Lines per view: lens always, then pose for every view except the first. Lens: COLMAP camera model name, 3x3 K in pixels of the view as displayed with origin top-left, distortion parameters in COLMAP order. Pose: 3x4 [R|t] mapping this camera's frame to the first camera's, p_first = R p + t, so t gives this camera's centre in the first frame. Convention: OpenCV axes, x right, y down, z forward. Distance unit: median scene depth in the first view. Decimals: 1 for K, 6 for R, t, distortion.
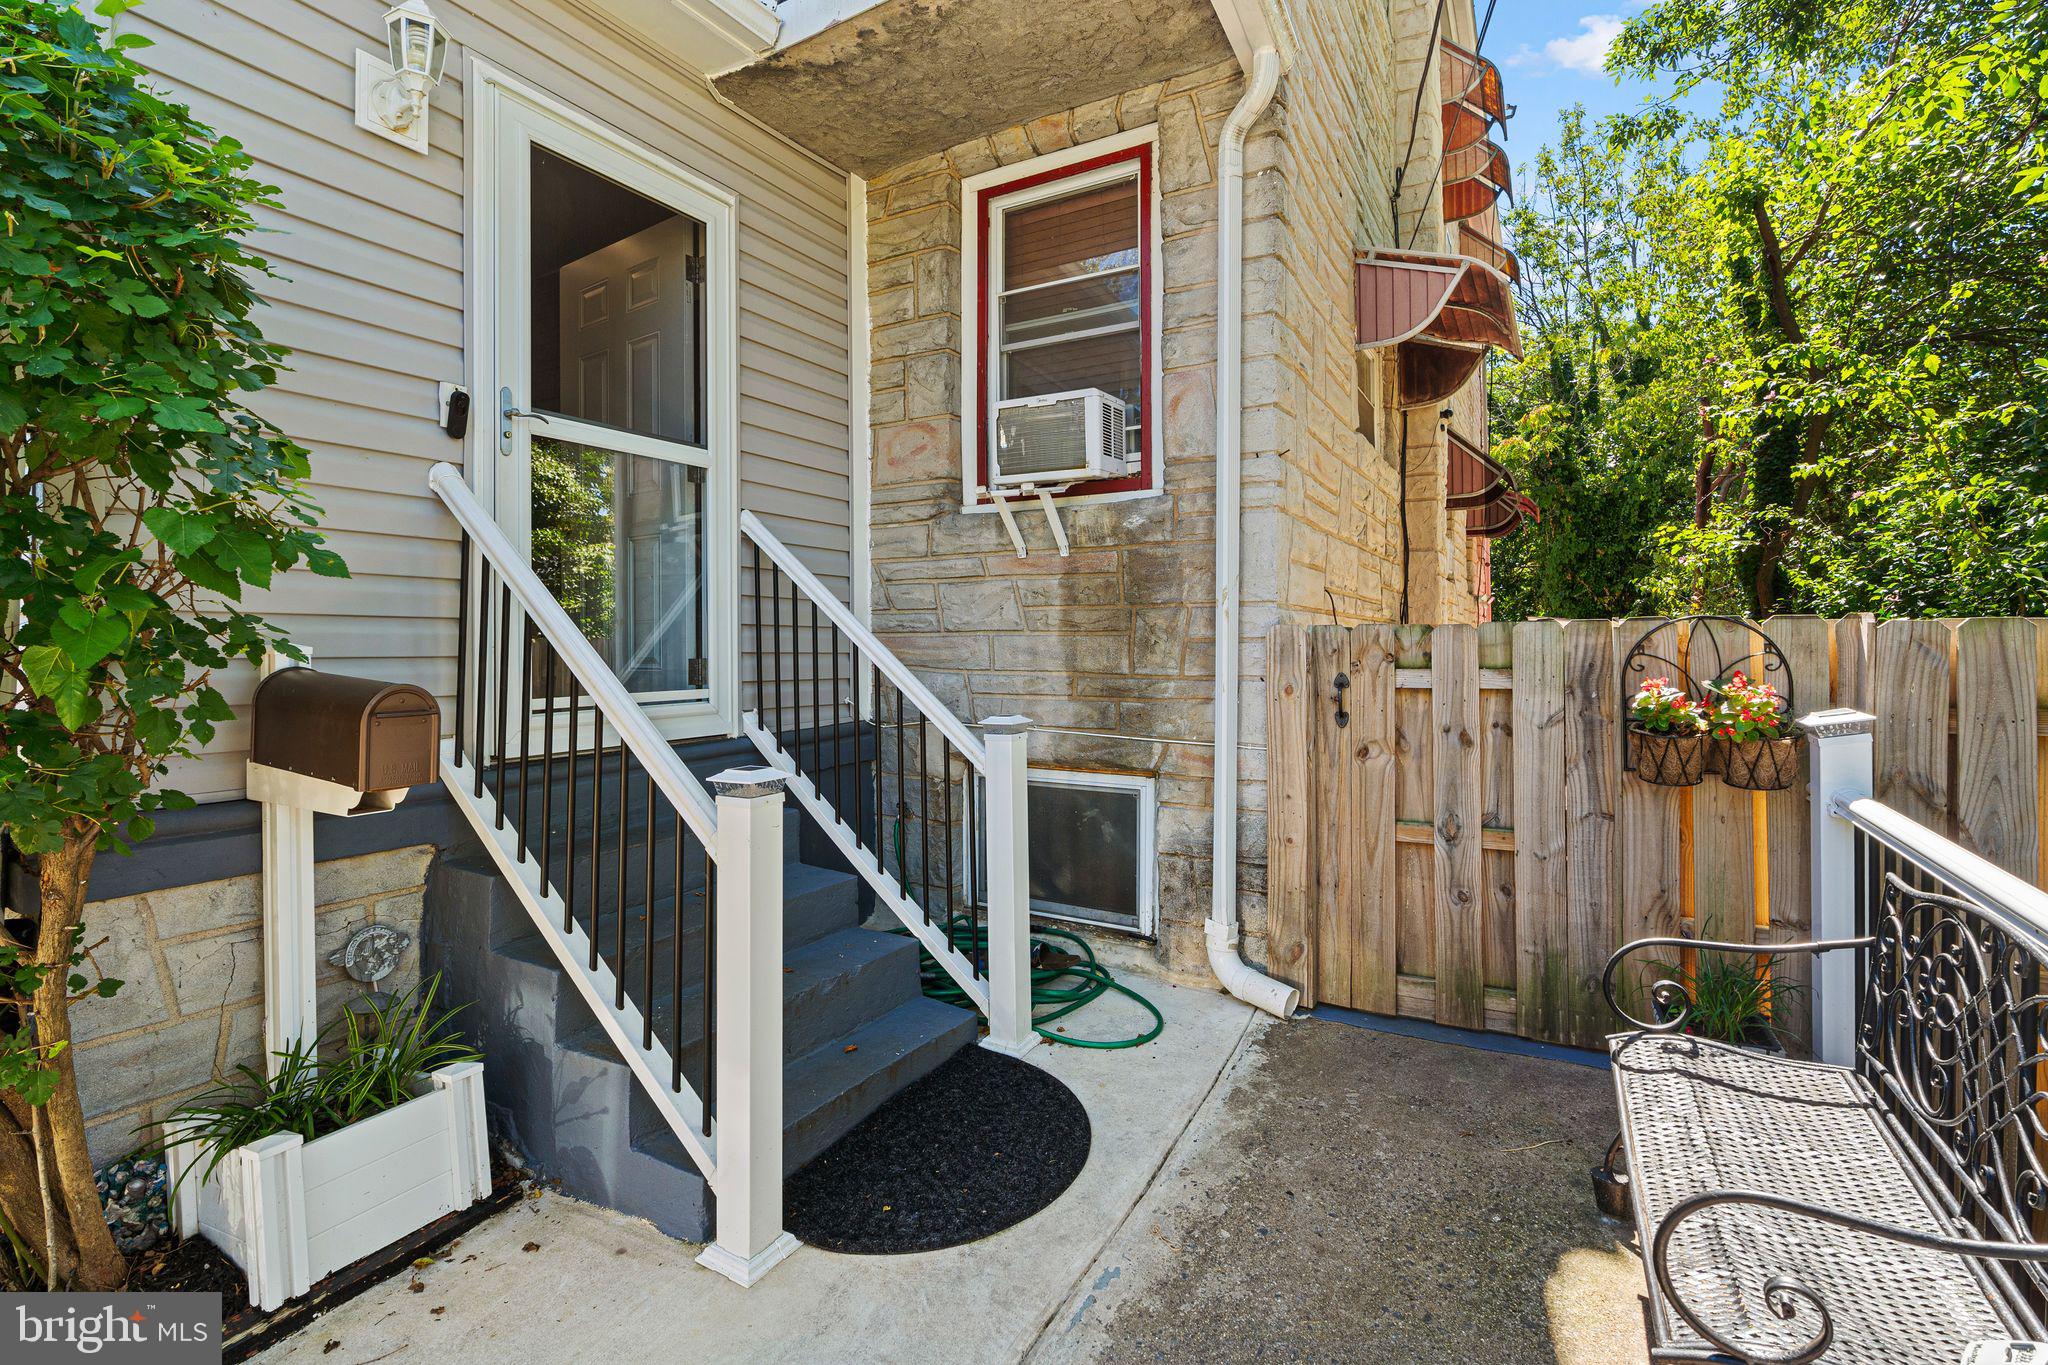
lens RADIAL K [[942.9, 0, 1017.8], [0, 942.9, 635.4], [0, 0, 1]] dist [-0.015506, 0.007833]
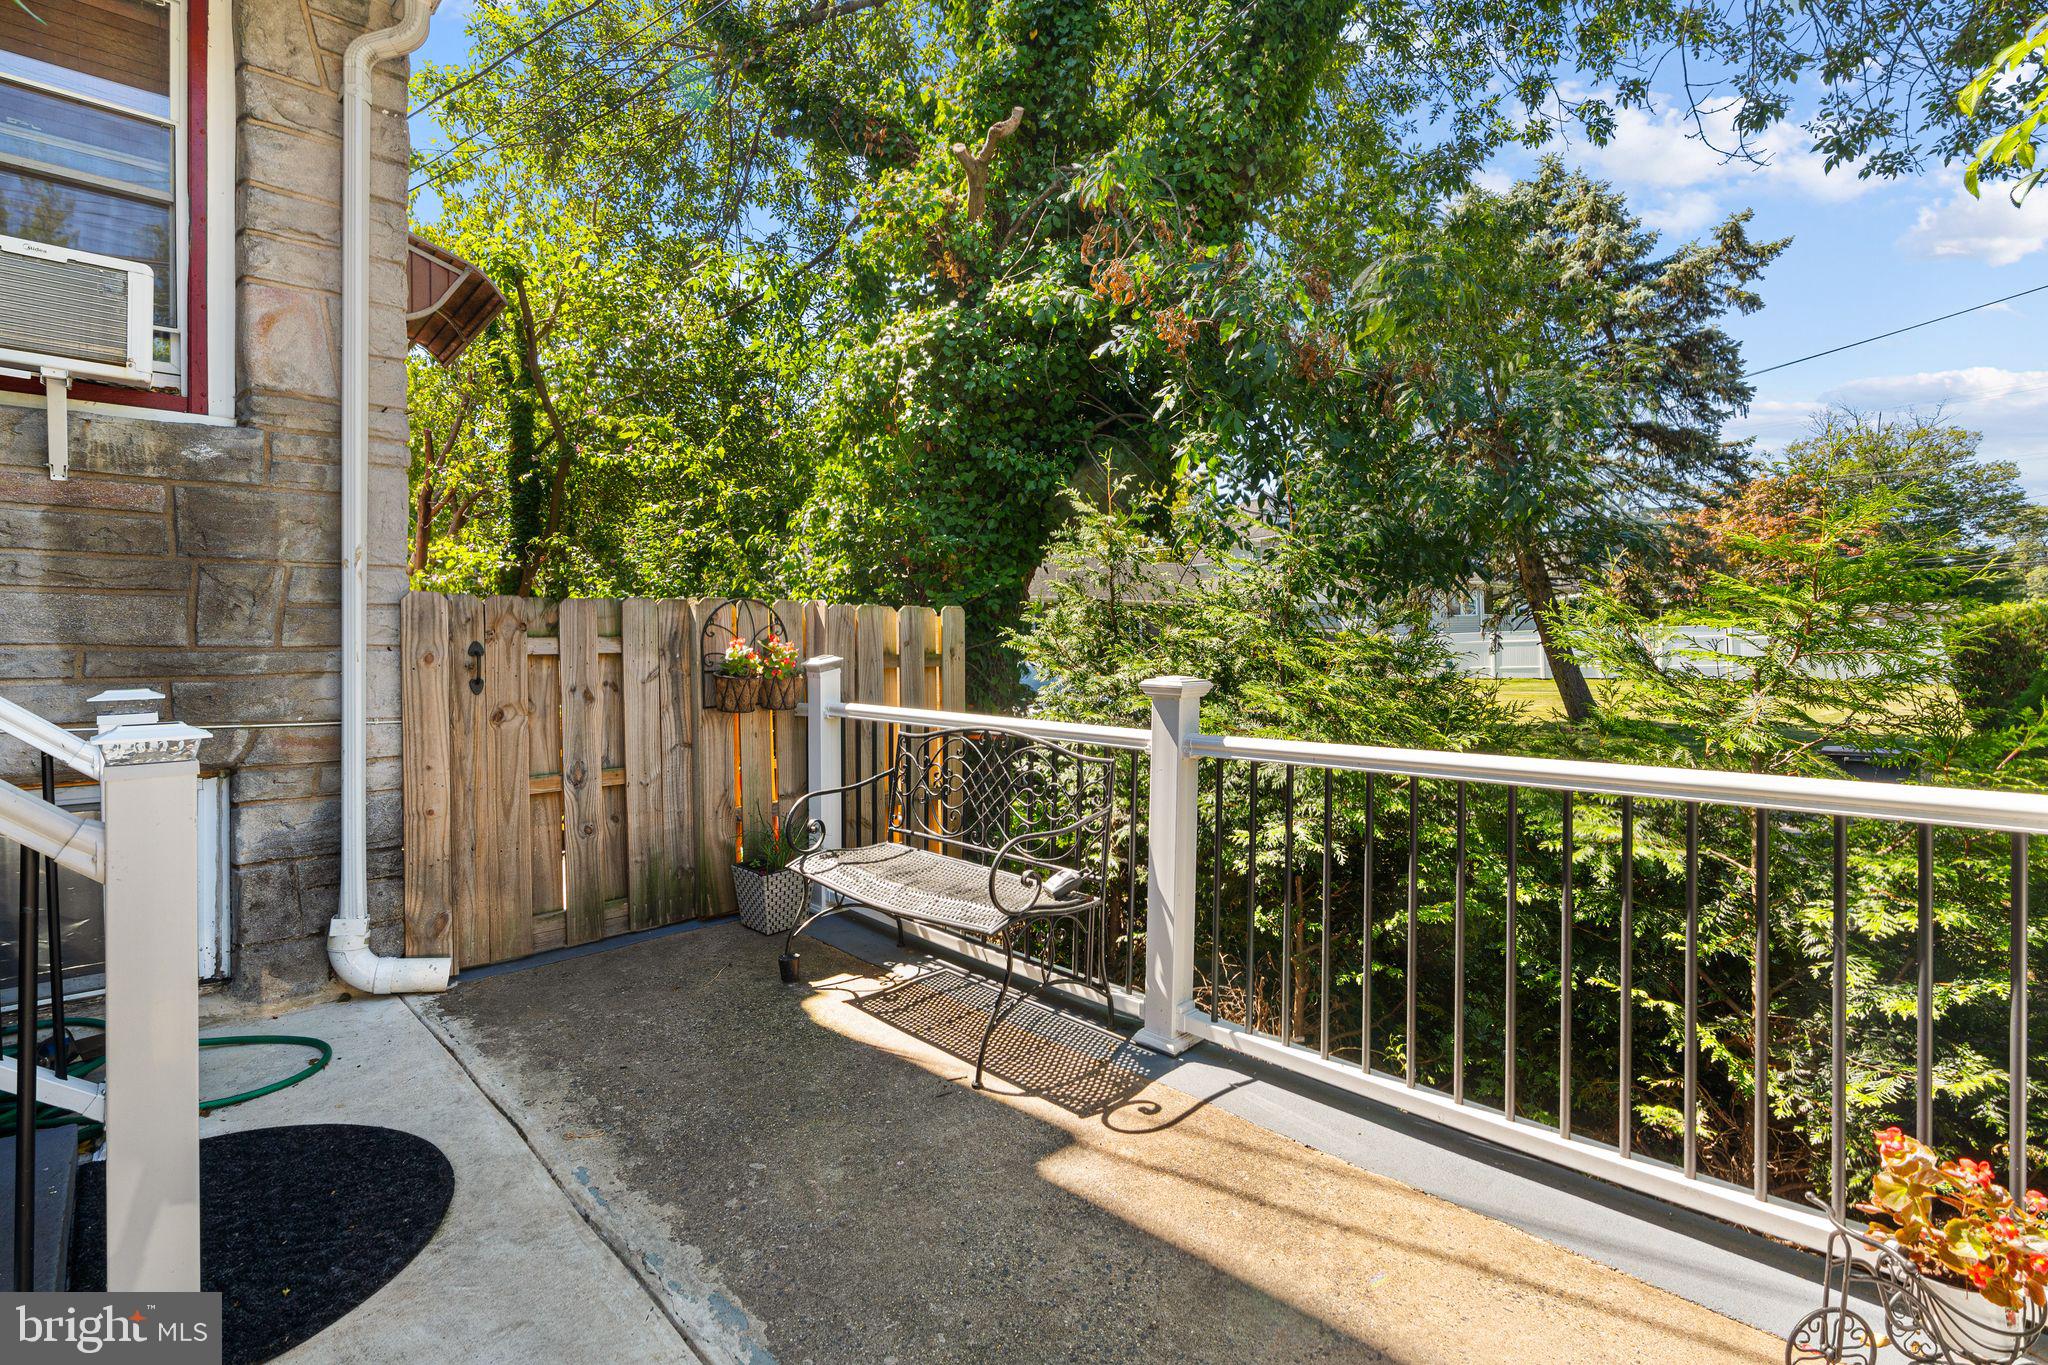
lens RADIAL K [[952.3, 0, 1025.3], [0, 952.3, 655.9], [0, 0, 1]] dist [-0.003258, -0.000363]
pose [[0.284737, -0.002139, 0.958603, -0.509913], [0.010031, 0.999949, -0.000749, 0.065802], [-0.958553, 0.009829, 0.284744, 0.132116]]
